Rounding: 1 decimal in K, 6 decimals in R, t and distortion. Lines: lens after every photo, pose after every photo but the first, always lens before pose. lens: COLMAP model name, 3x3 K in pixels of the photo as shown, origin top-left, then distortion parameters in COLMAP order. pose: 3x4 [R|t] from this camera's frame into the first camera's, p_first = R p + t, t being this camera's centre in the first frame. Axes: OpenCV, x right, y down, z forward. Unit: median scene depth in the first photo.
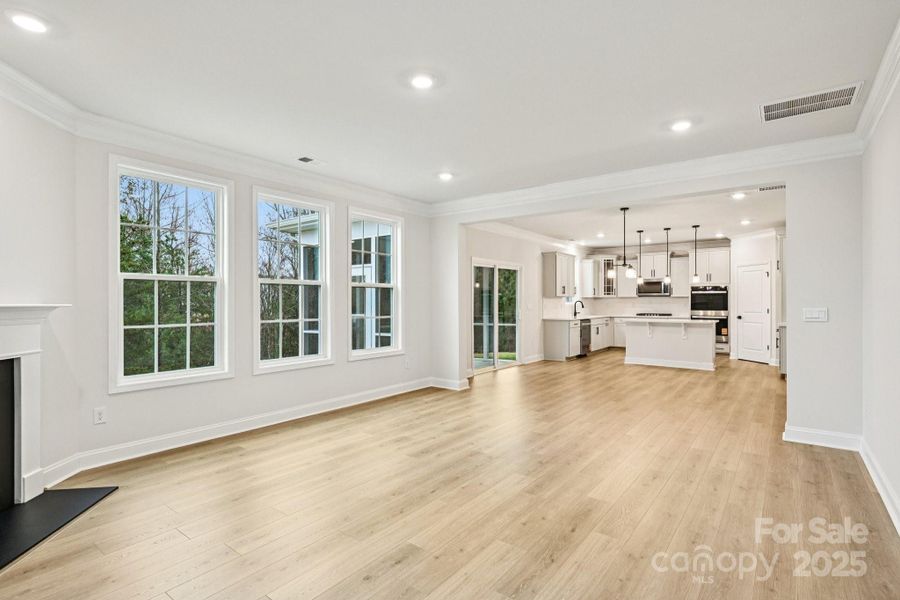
lens RADIAL K [[449.5, 0, 448.3], [0, 449.5, 302.5], [0, 0, 1]] dist [-0.001907, -0.000155]
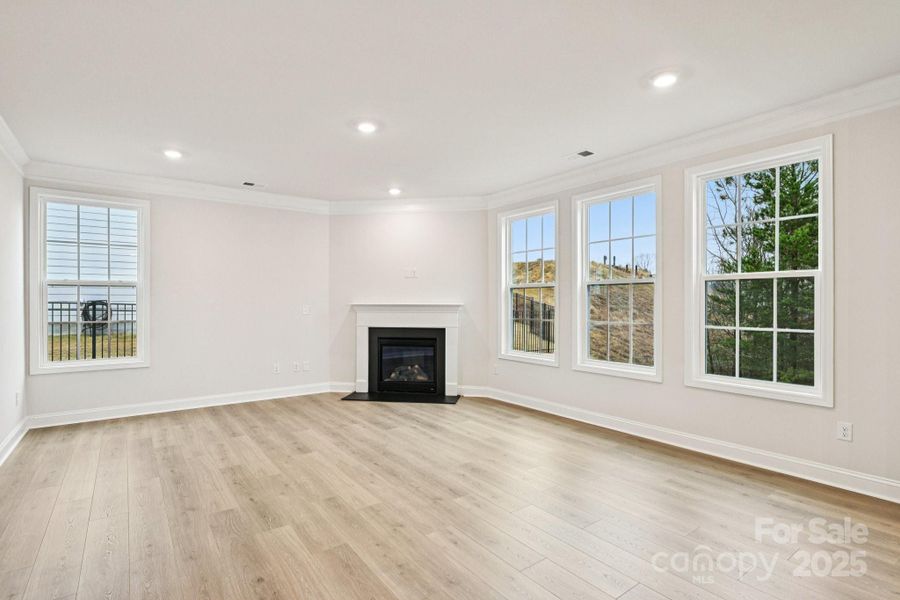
lens RADIAL K [[449.5, 0, 448.3], [0, 449.5, 302.5], [0, 0, 1]] dist [-0.001907, -0.000155]
pose [[-0.297745, -0.000282, -0.954645, 0.963190], [-0.004321, 0.999990, 0.001053, -0.002082], [0.954636, 0.004439, -0.297743, 1.429398]]
